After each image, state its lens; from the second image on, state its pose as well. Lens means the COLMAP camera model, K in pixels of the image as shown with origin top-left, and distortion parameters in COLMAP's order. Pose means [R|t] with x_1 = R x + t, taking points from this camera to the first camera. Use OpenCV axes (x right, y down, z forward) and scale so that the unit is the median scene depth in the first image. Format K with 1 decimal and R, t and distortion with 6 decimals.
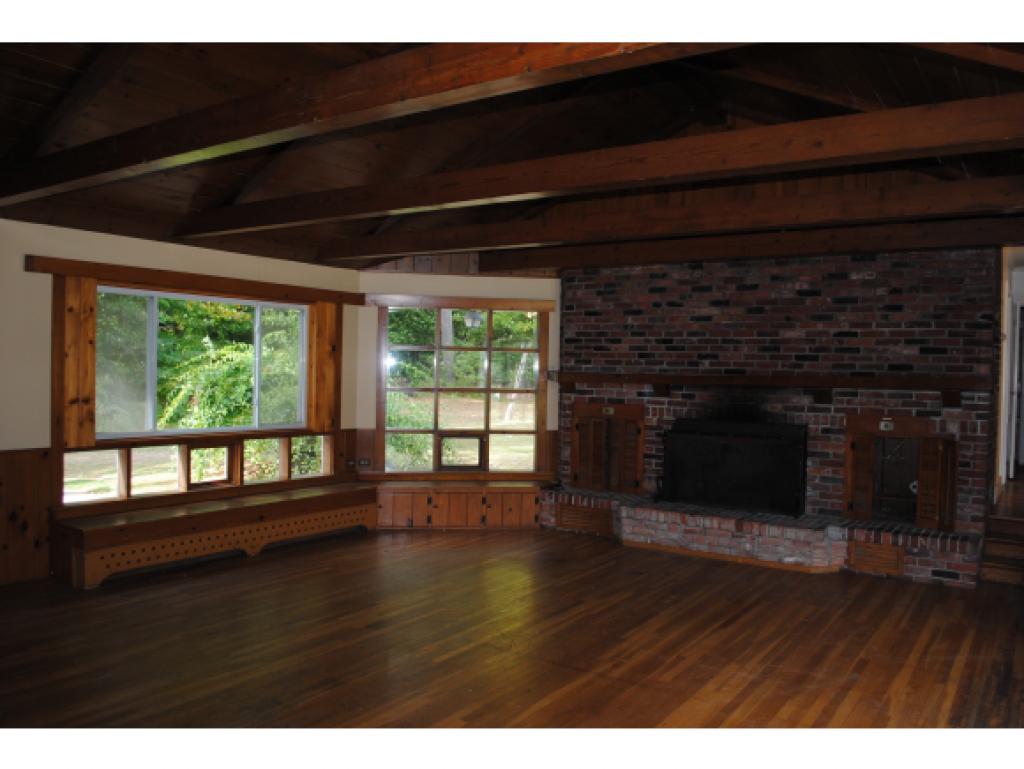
lens RADIAL K [[816.7, 0, 509.3], [0, 816.7, 385.7], [0, 0, 1]] dist [-0.078641, 0.001346]
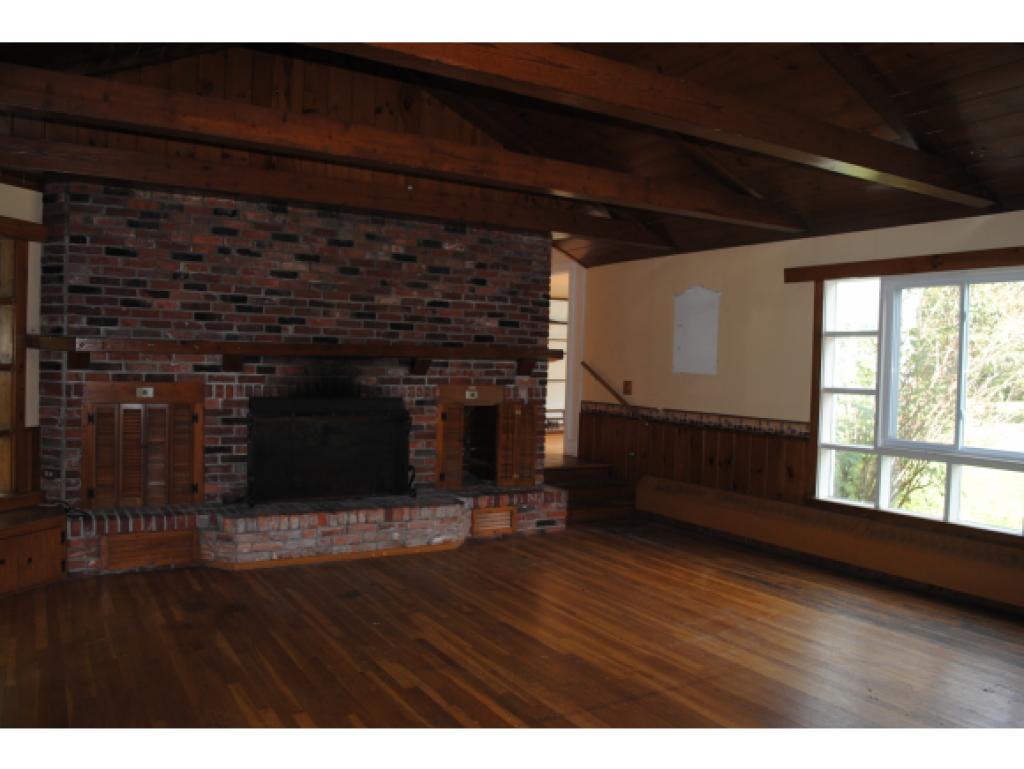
lens RADIAL K [[816.7, 0, 519.0], [0, 816.7, 385.8], [0, 0, 1]] dist [-0.078641, 0.001346]
pose [[0.402080, -0.034190, 0.914966, -0.442489], [0.001428, 0.999325, 0.036715, -0.000167], [-0.915603, -0.013455, 0.401858, 0.484755]]
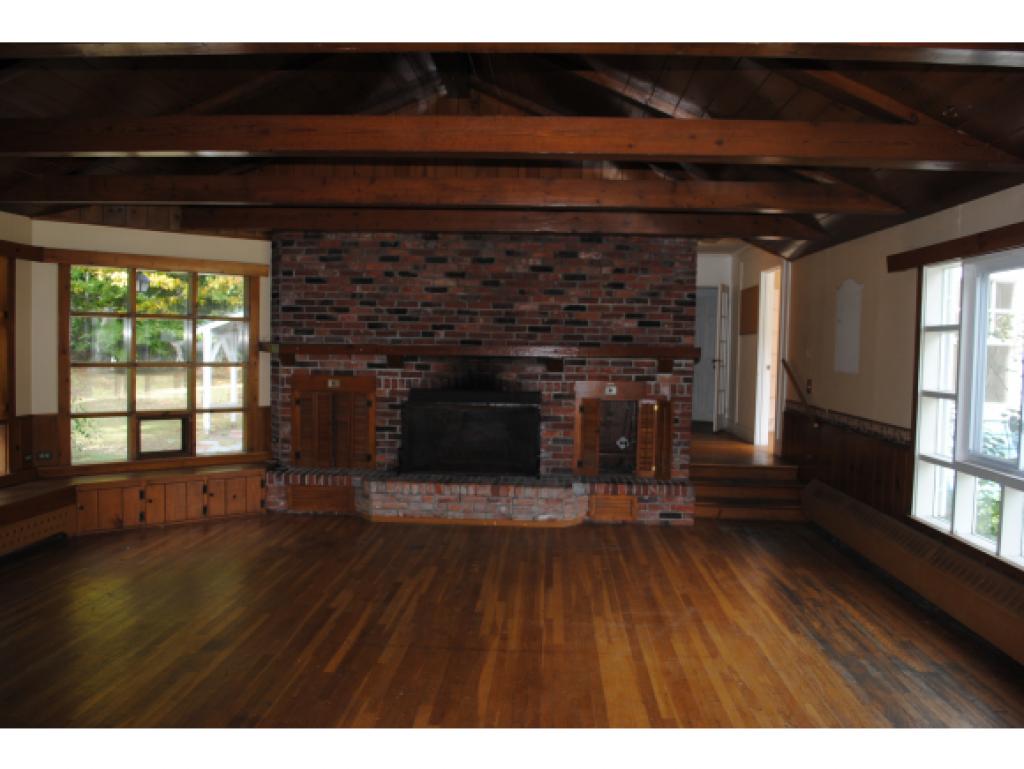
lens RADIAL K [[816.7, 0, 514.9], [0, 816.7, 387.3], [0, 0, 1]] dist [-0.078641, 0.001346]
pose [[0.846340, -0.030495, 0.531769, -0.235679], [0.008864, 0.999028, 0.043183, -0.004630], [-0.532569, -0.031834, 0.845788, 0.095860]]
